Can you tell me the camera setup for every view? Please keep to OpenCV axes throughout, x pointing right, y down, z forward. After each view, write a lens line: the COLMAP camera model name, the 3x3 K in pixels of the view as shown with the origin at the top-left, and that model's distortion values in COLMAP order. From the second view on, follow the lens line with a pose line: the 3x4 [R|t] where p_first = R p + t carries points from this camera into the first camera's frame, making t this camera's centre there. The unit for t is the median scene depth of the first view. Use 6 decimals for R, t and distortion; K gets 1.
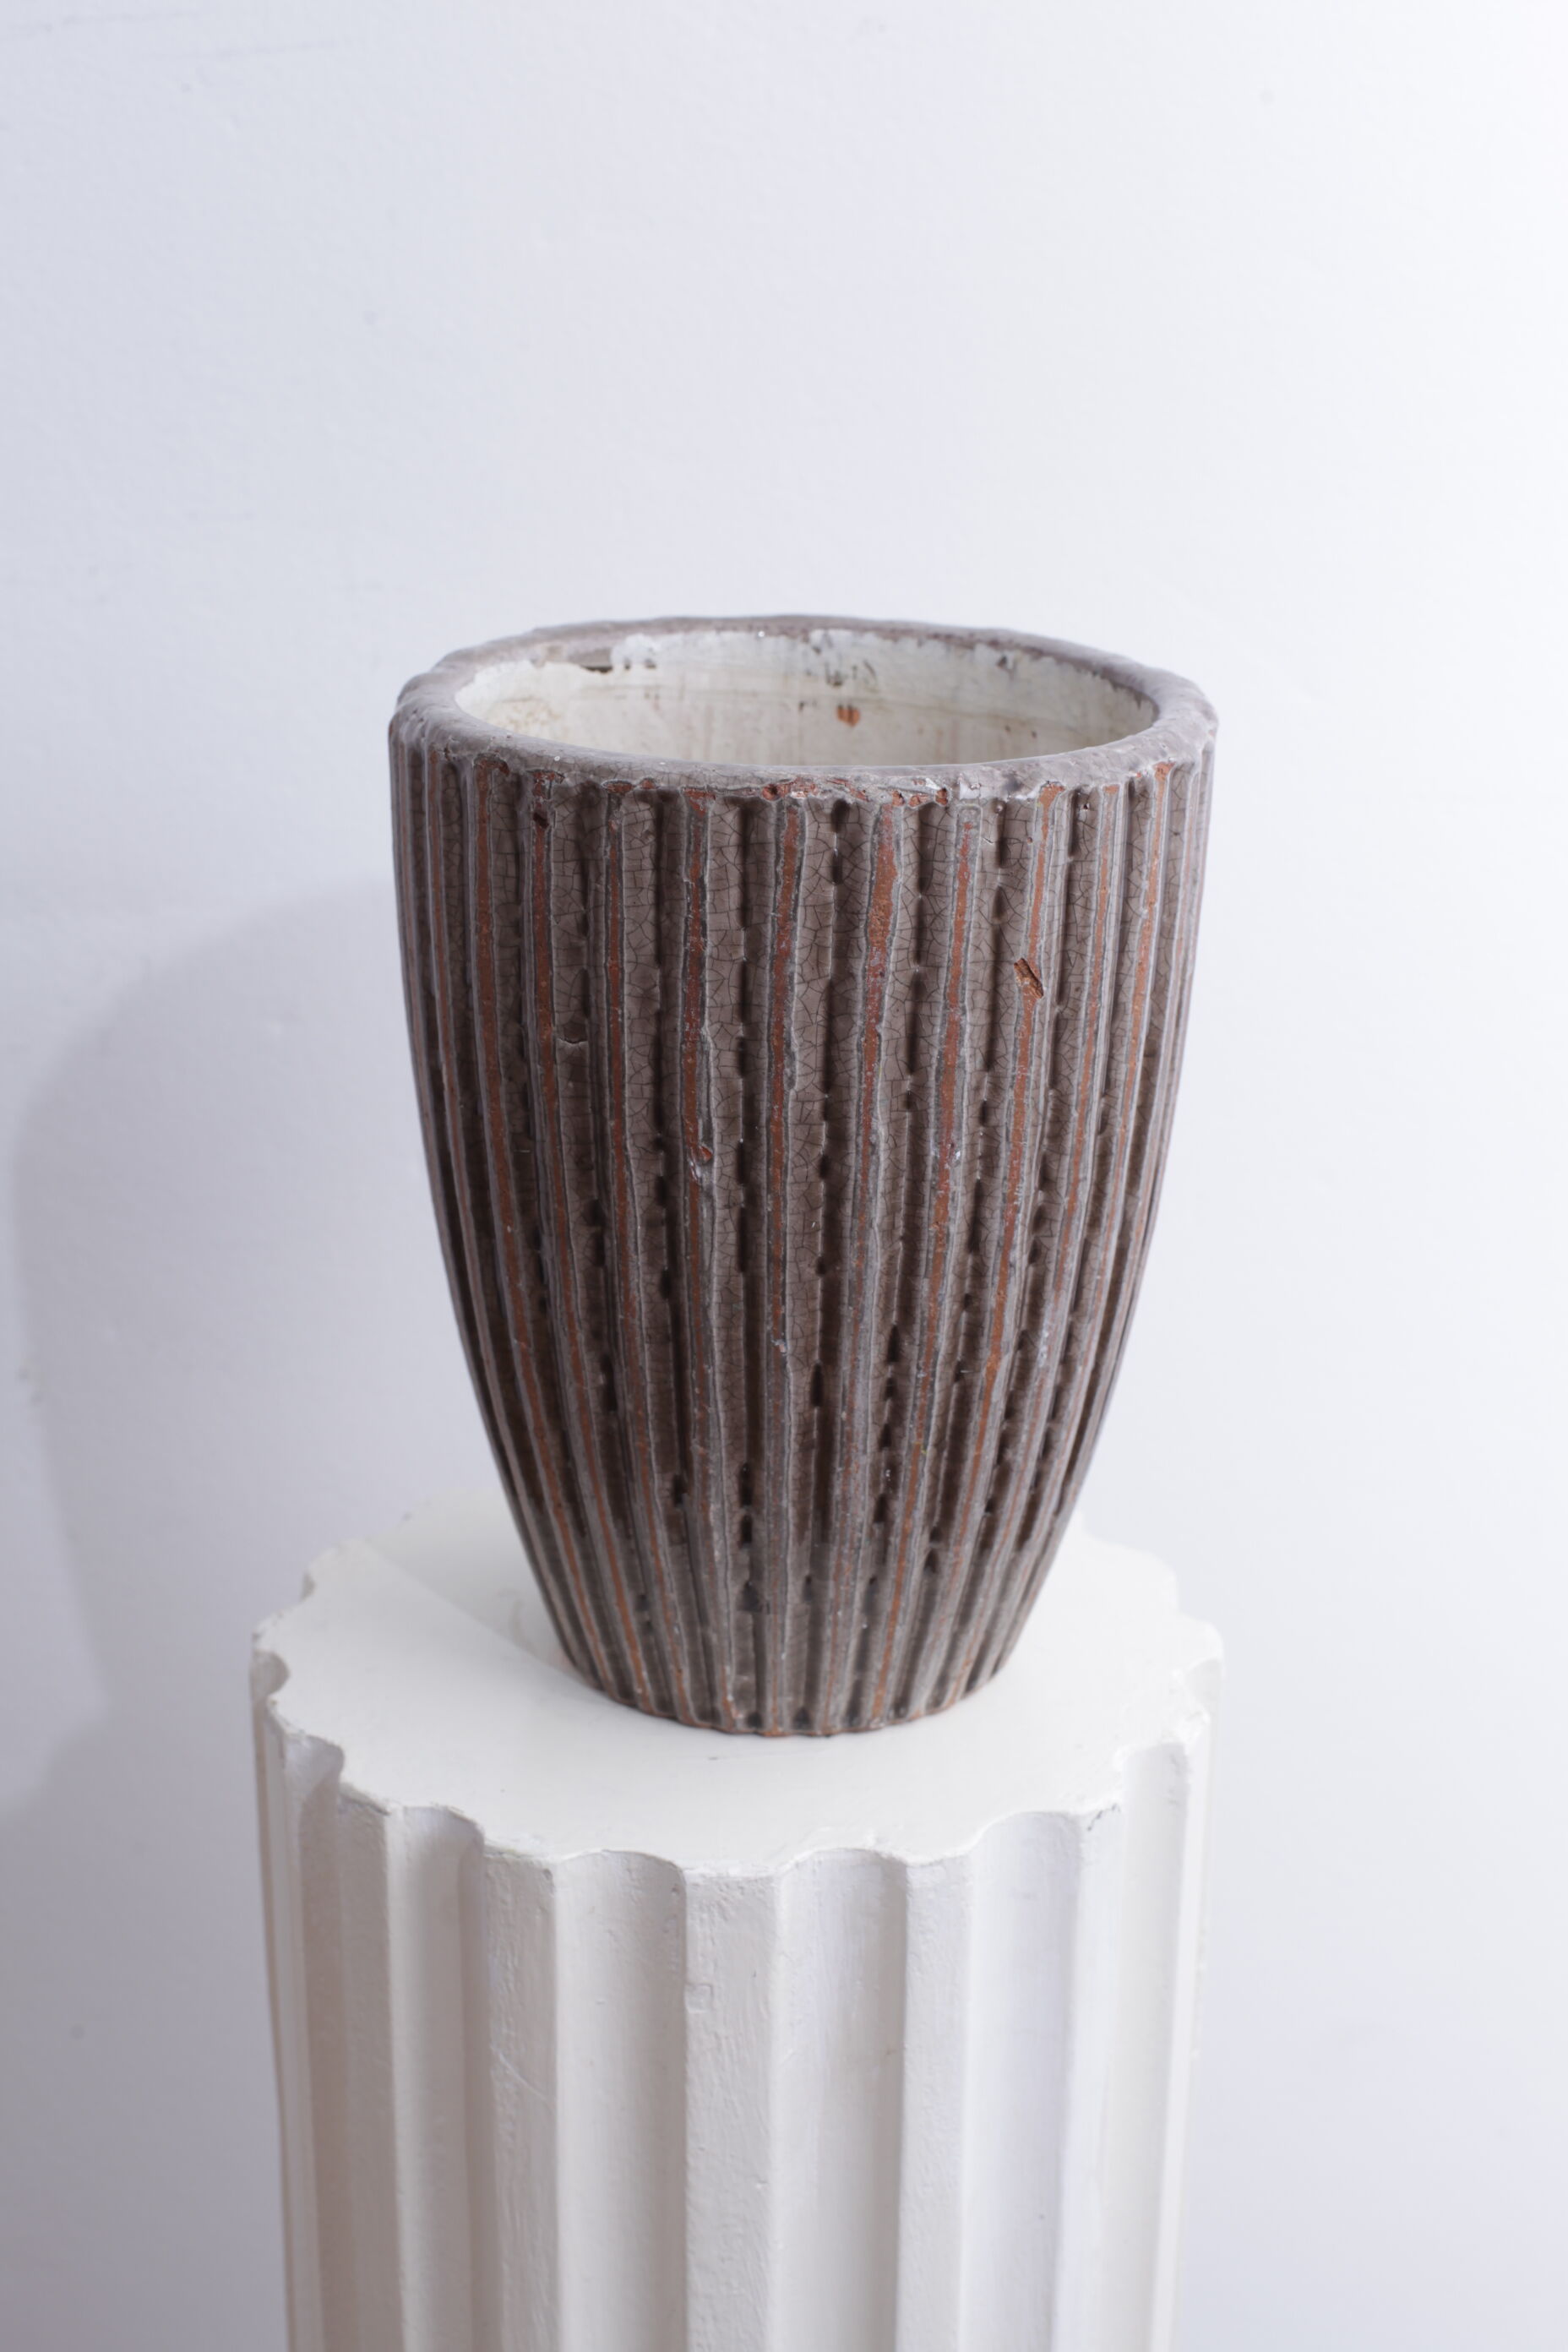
lens RADIAL K [[3733.1, 0, 788.4], [0, 3733.1, 1167.8], [0, 0, 1]] dist [-0.173391, 0.000000]
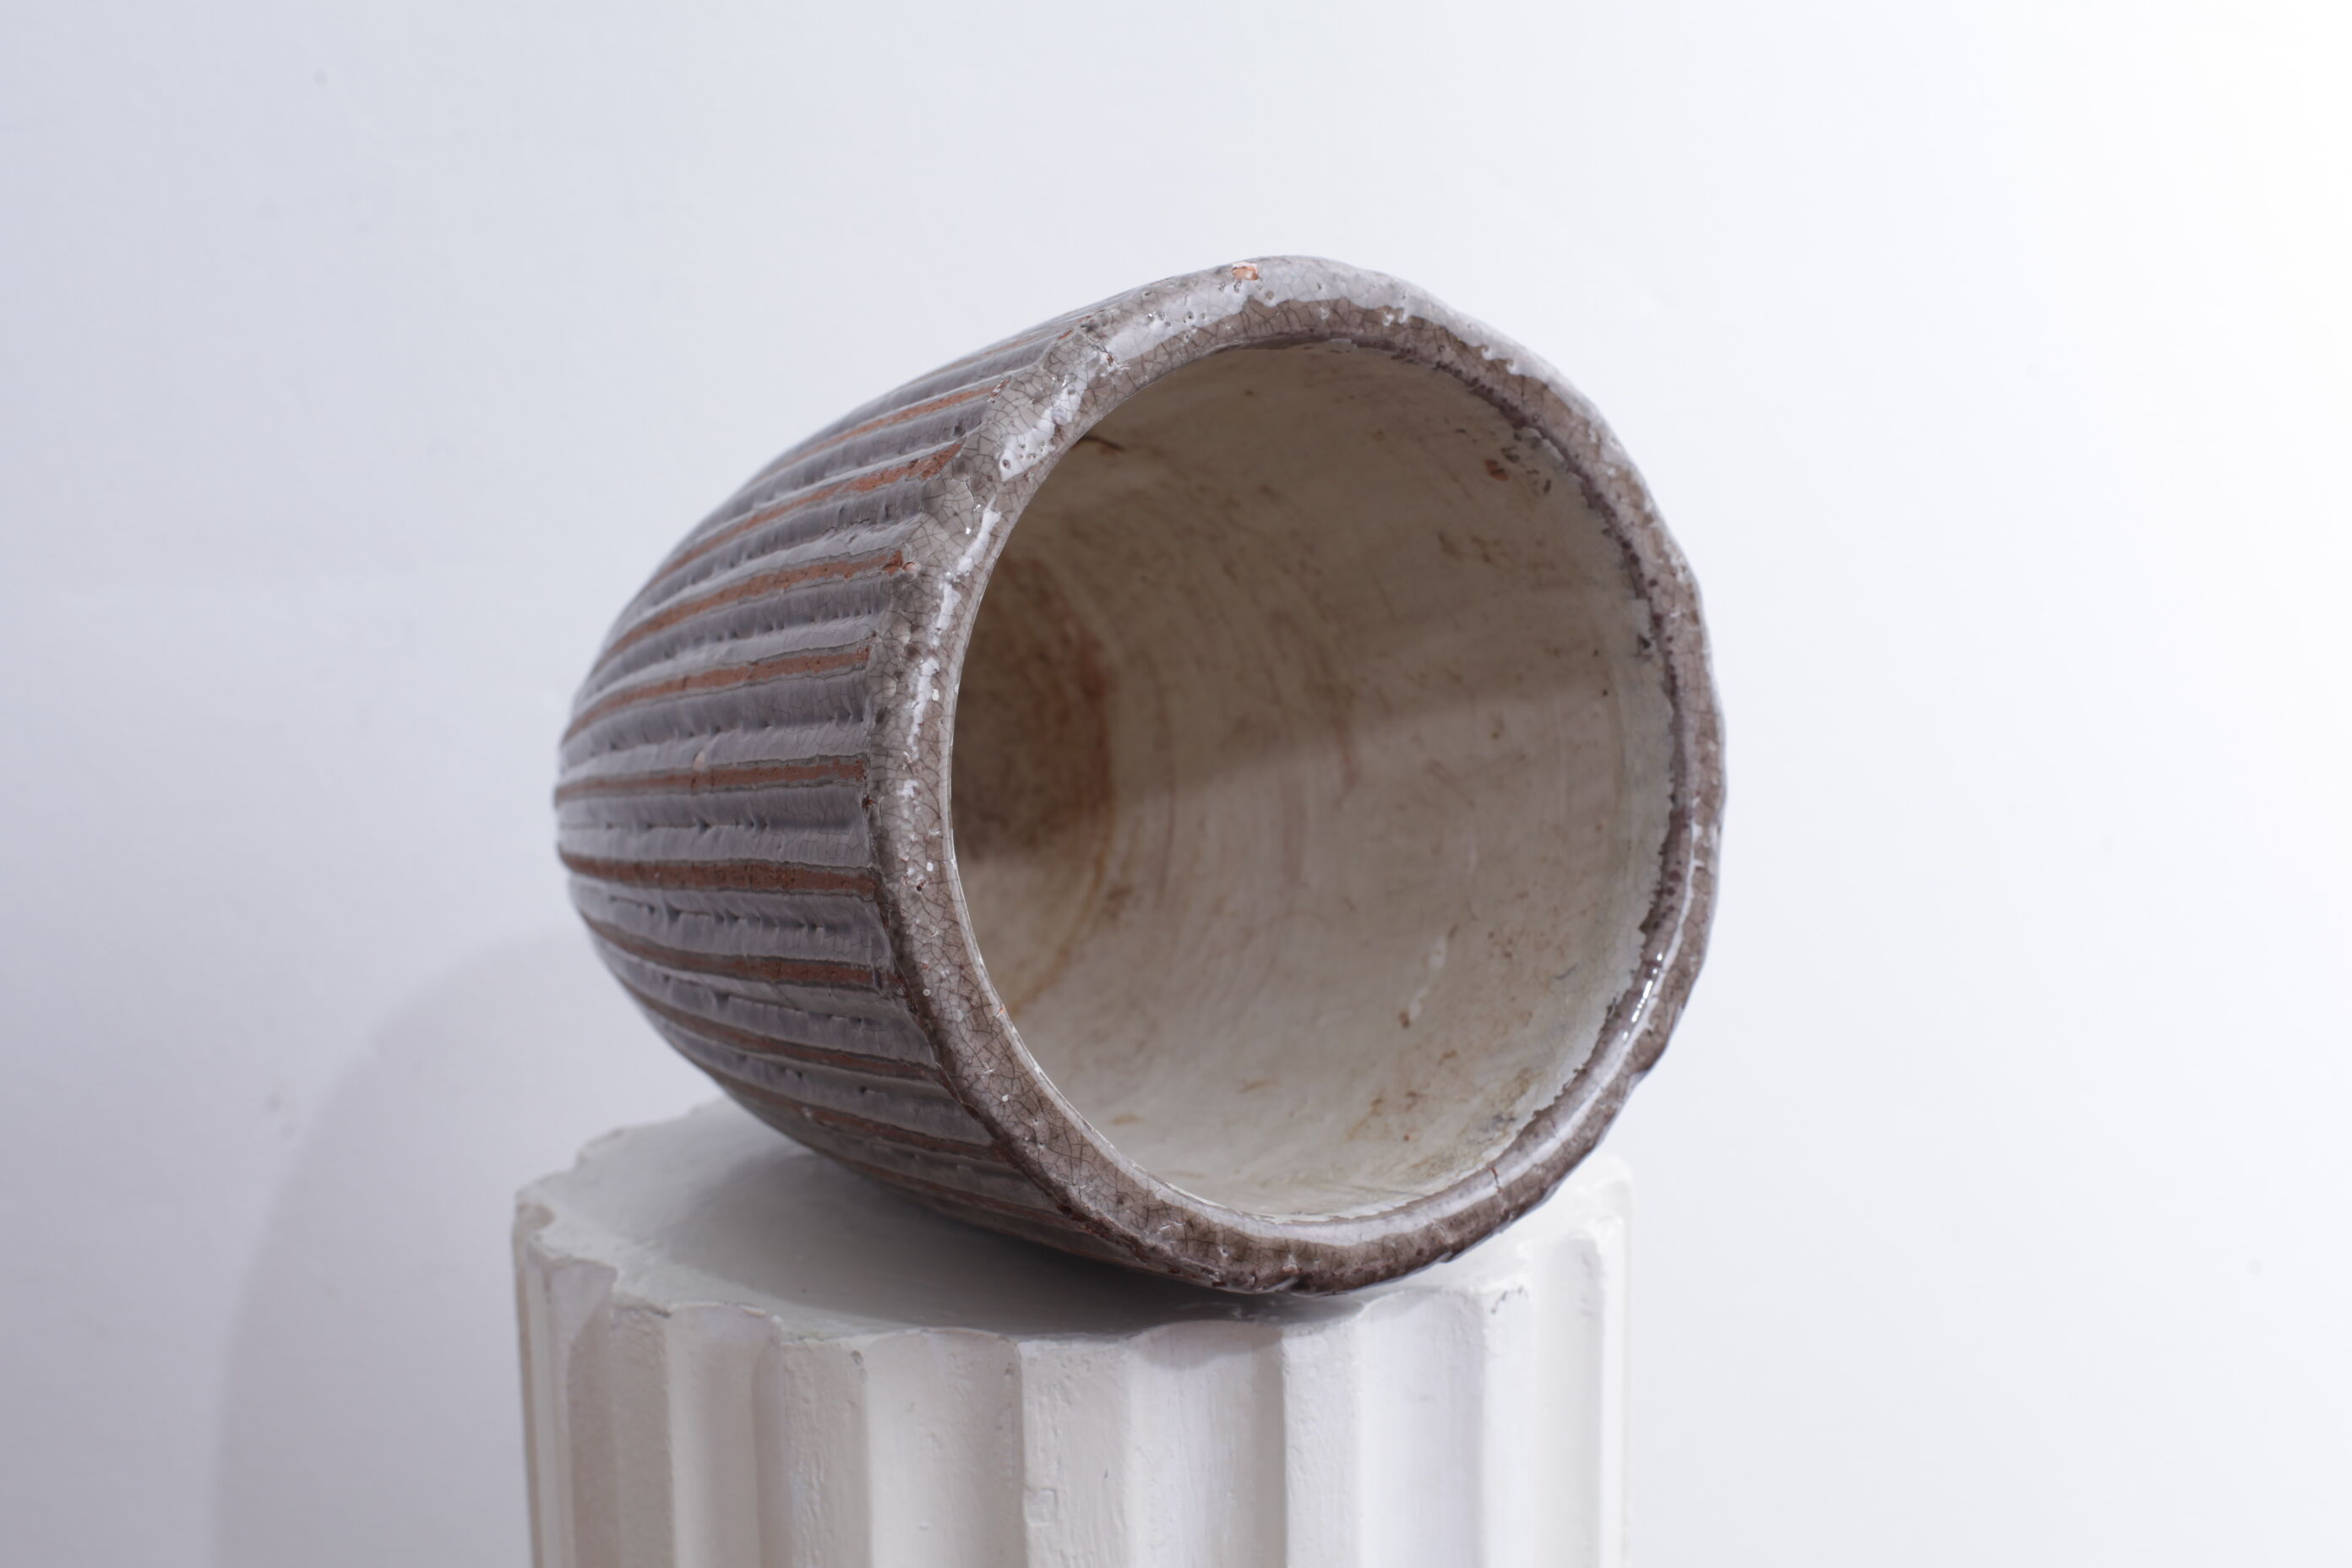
lens RADIAL K [[3733.1, 0, 1176.6], [0, 3733.1, 782.5], [0, 0, 1]] dist [-0.173391, 0.000000]
pose [[0.999319, -0.029254, 0.022487, -0.007198], [0.032861, 0.982787, -0.181797, 0.210904], [-0.016782, 0.182412, 0.983079, 0.139006]]
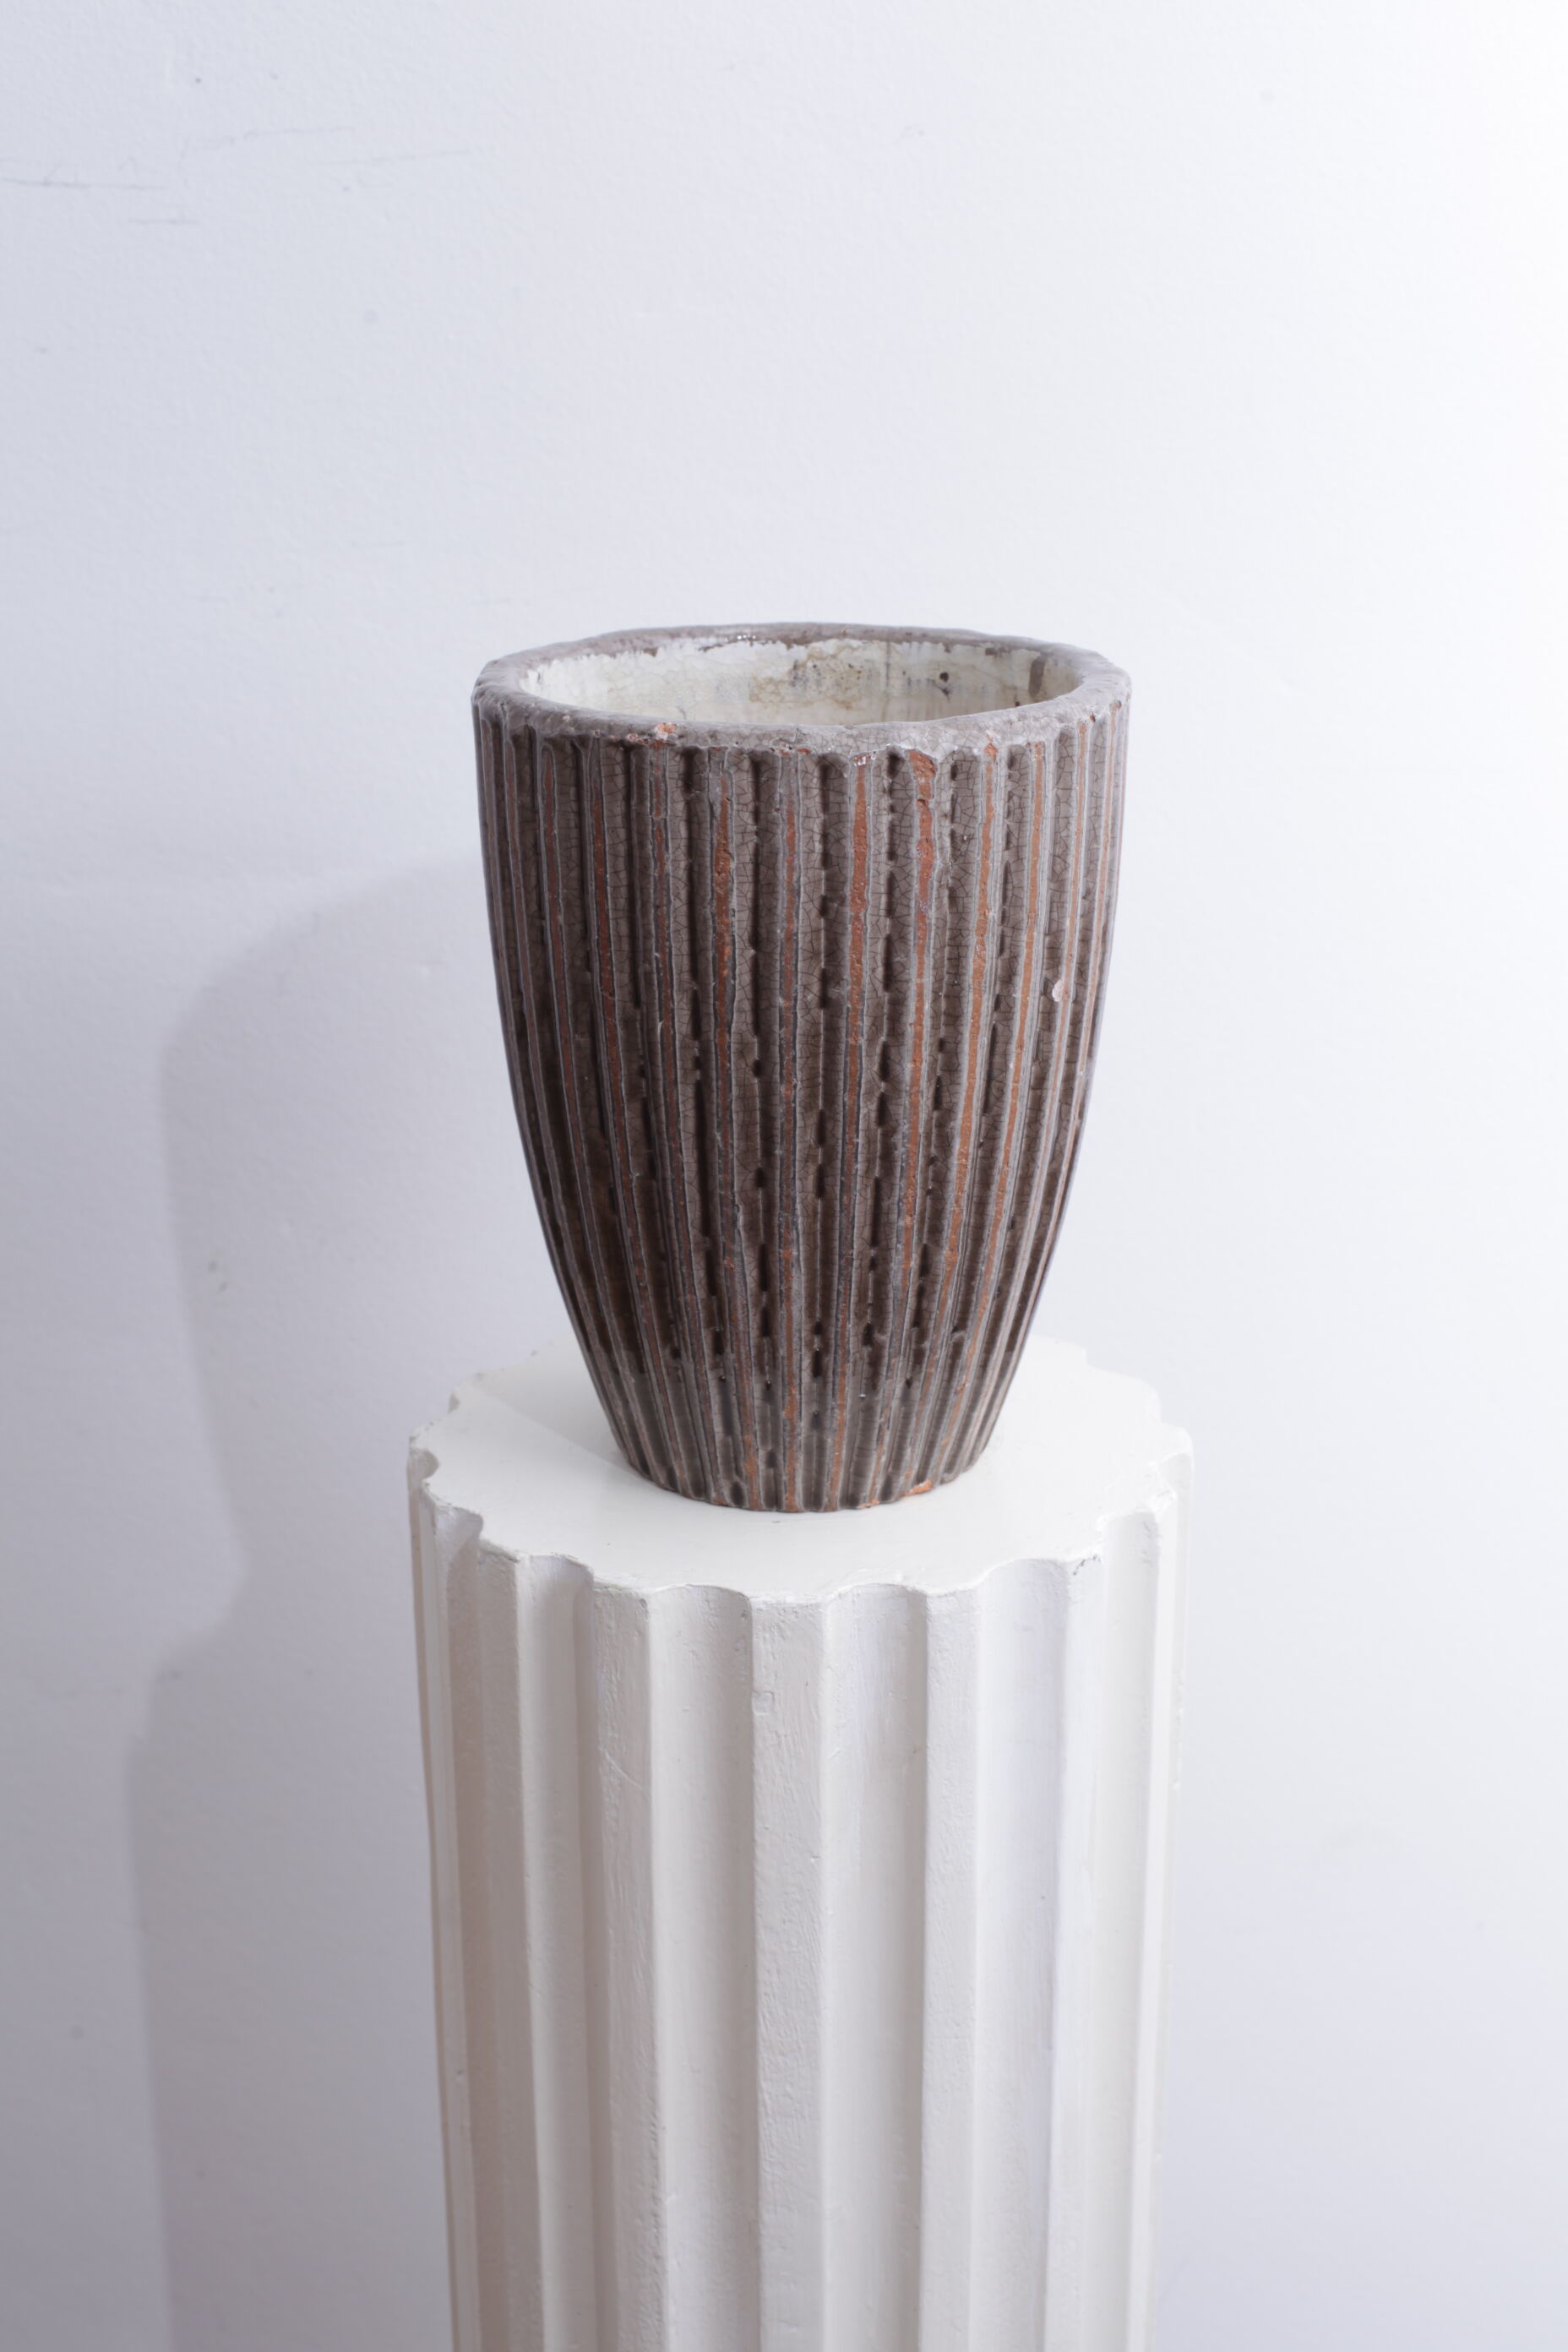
lens RADIAL K [[3733.1, 0, 775.0], [0, 3733.1, 1177.9], [0, 0, 1]] dist [-0.173391, 0.000000]
pose [[0.999209, -0.004617, -0.039493, 0.030019], [0.004290, 0.999956, -0.008363, 0.054191], [0.039530, 0.008187, 0.999185, -0.263174]]
